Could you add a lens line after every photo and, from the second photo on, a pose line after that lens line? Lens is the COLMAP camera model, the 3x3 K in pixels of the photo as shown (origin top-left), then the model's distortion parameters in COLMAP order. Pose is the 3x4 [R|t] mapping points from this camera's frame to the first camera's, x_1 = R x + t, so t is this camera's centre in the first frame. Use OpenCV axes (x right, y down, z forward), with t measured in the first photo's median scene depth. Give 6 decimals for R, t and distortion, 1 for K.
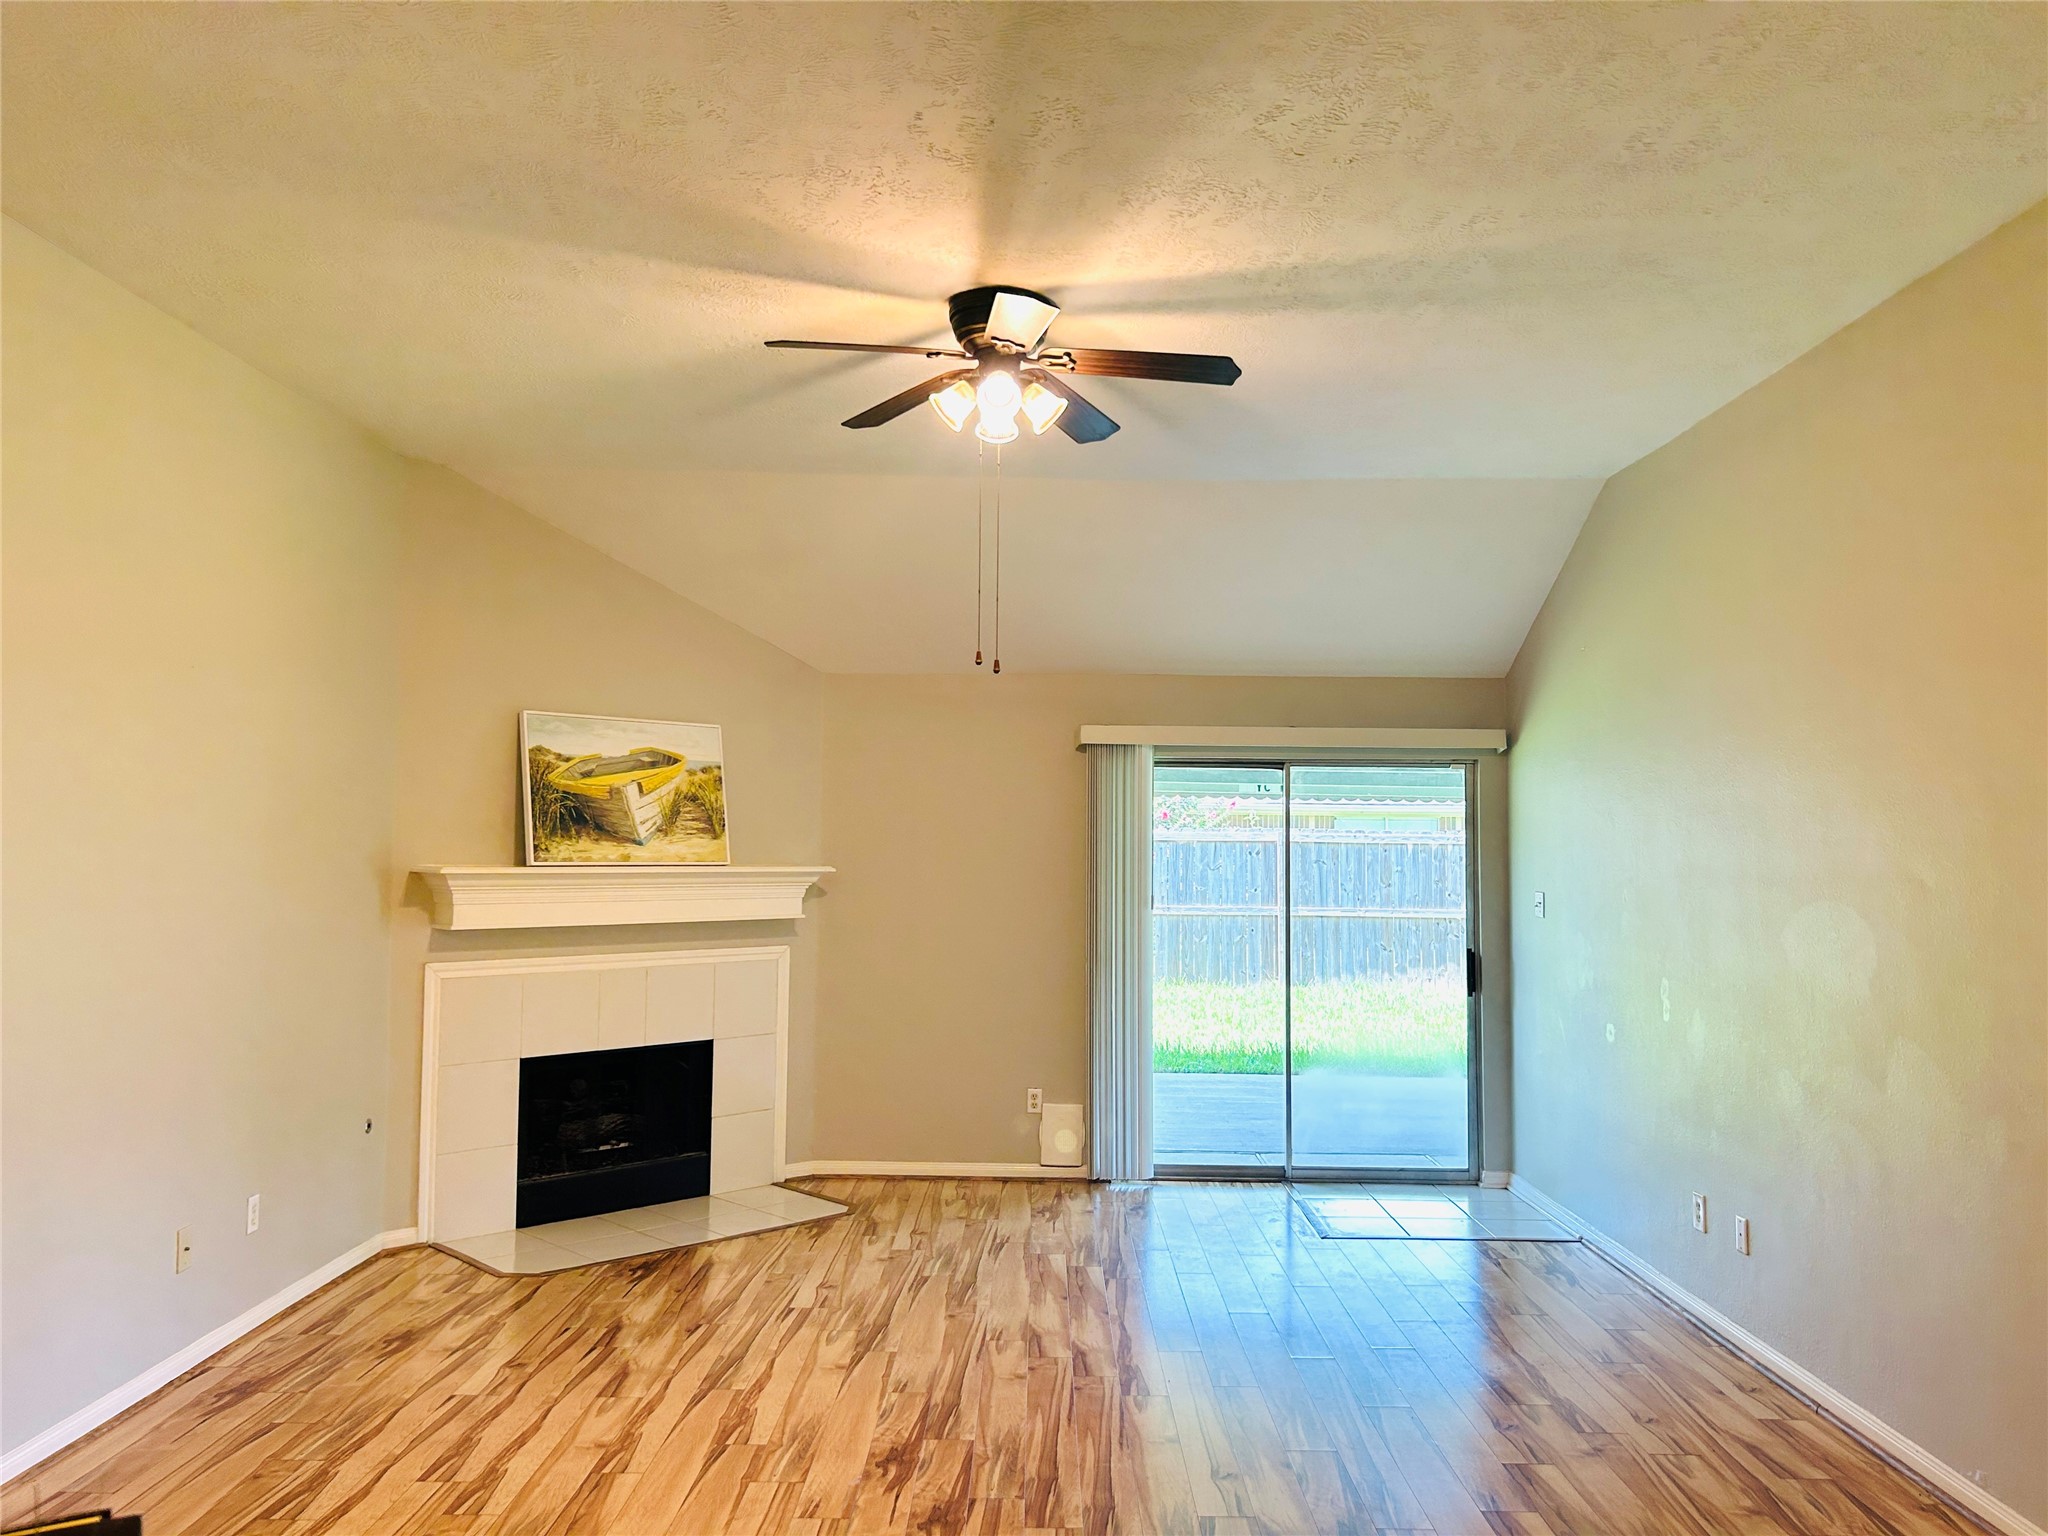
lens RADIAL K [[1545.5, 0, 1028.6], [0, 1545.5, 777.6], [0, 0, 1]] dist [0.070010, -0.081170]
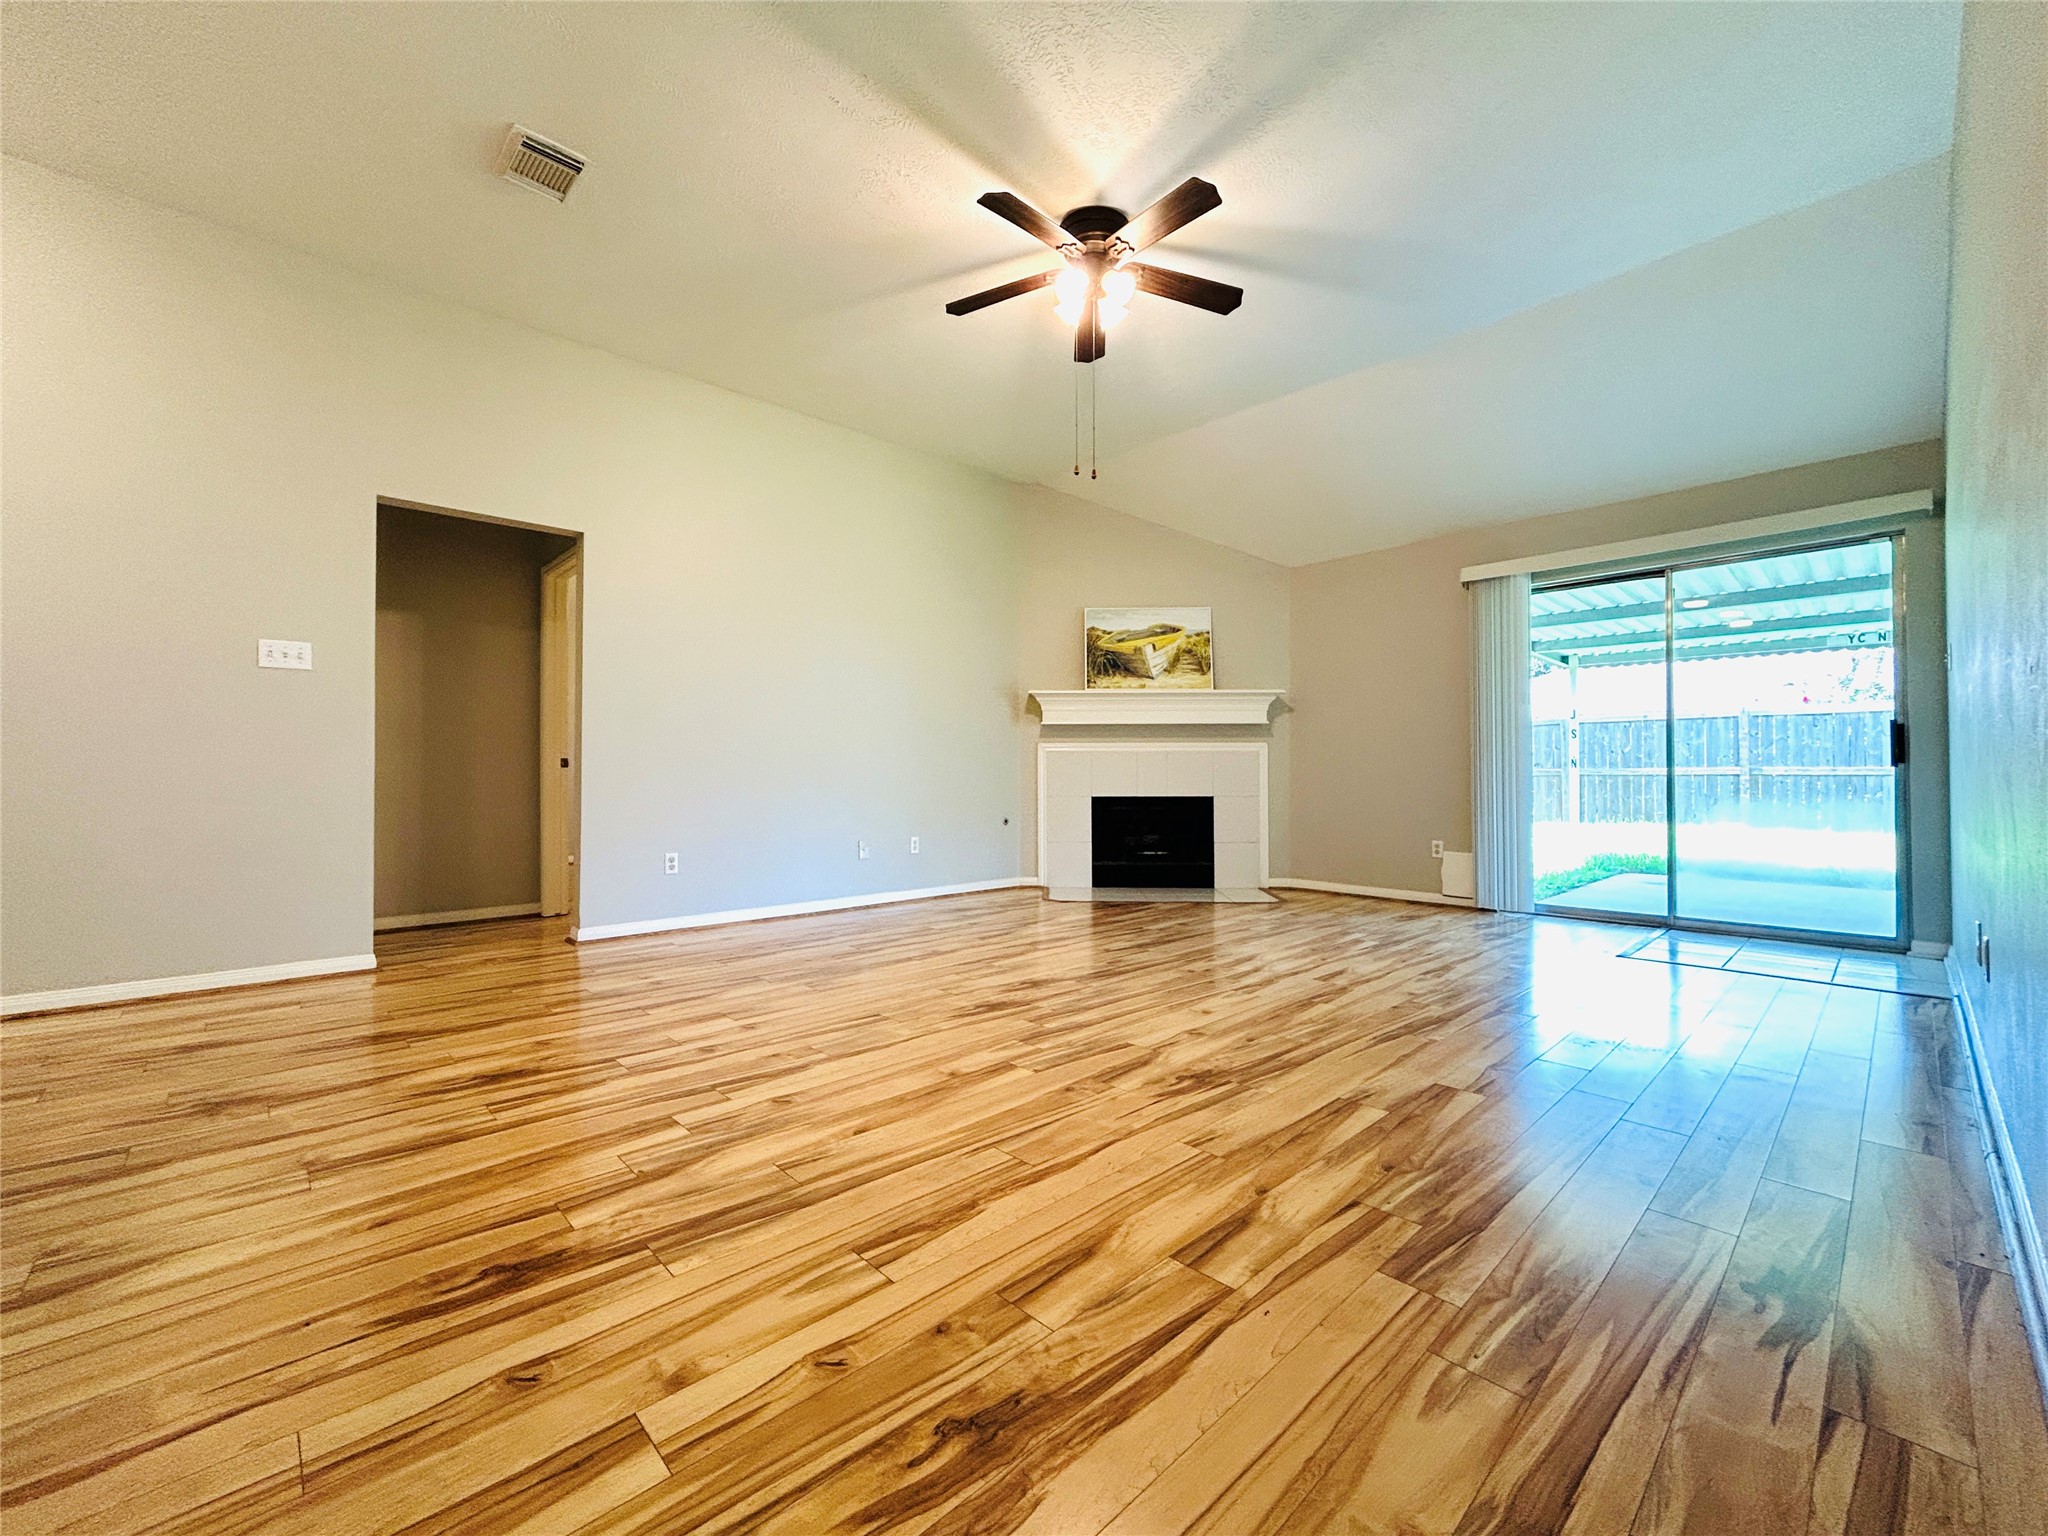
lens RADIAL K [[828.9, 0, 1018.8], [0, 828.9, 770.1], [0, 0, 1]] dist [-0.001404, 0.000778]
pose [[0.686679, -0.016534, -0.726773, 0.324476], [0.041220, 0.999018, 0.016219, 0.126154], [0.725791, -0.041095, 0.686686, 0.255609]]
